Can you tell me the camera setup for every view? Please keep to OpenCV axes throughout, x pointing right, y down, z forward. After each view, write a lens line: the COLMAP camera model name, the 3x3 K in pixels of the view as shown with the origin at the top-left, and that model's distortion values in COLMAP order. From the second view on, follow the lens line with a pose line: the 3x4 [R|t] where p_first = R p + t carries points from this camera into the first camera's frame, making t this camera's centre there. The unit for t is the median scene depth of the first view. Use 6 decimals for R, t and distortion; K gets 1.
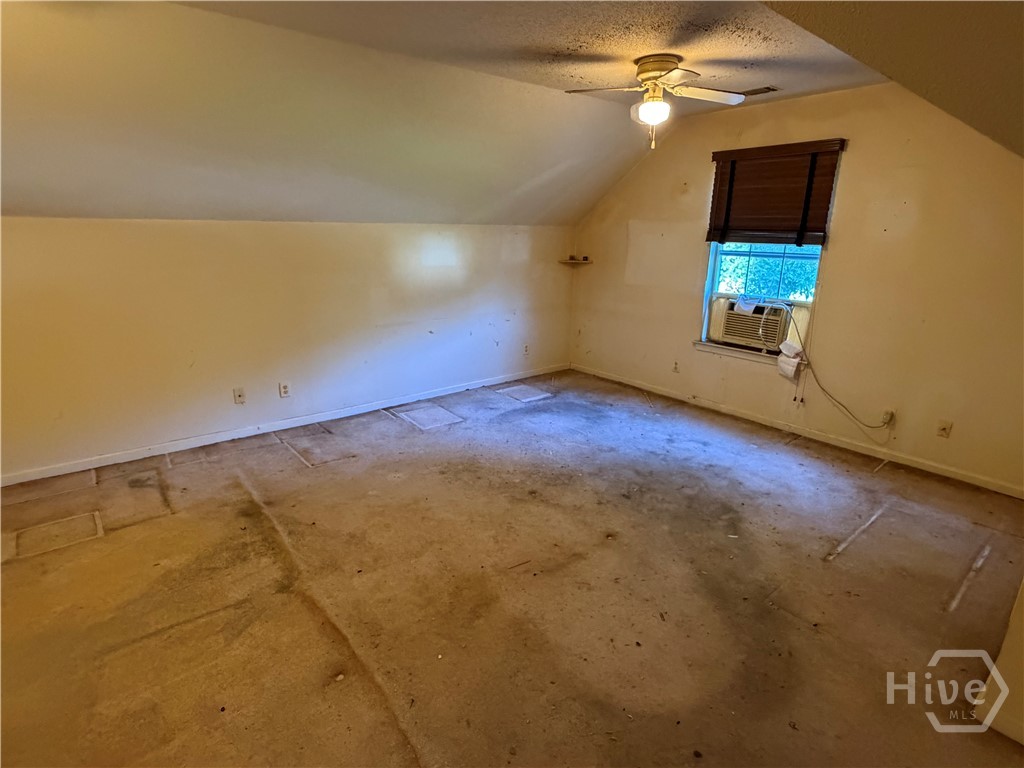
lens RADIAL K [[533.7, 0, 511.8], [0, 533.7, 379.0], [0, 0, 1]] dist [-0.002707, 0.000651]
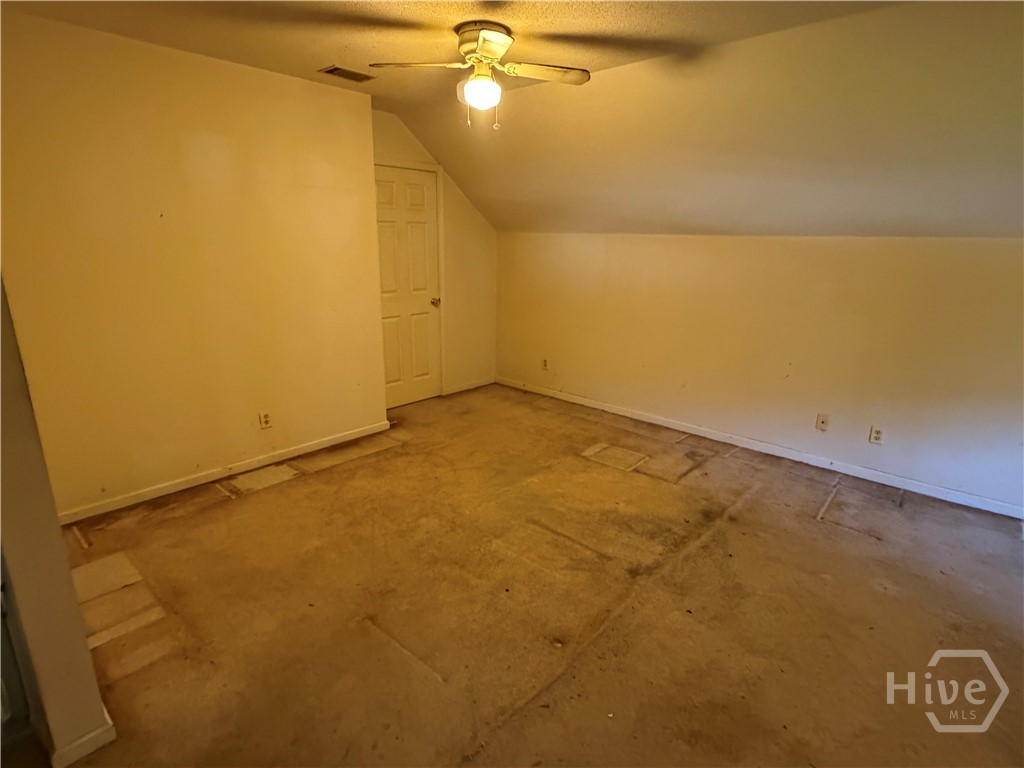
lens RADIAL K [[533.7, 0, 510.2], [0, 533.7, 385.9], [0, 0, 1]] dist [-0.002707, 0.000651]
pose [[0.155056, 0.252266, -0.955154, 0.332205], [-0.278920, 0.938691, 0.202639, -0.076166], [0.947714, 0.234992, 0.215912, 0.317759]]
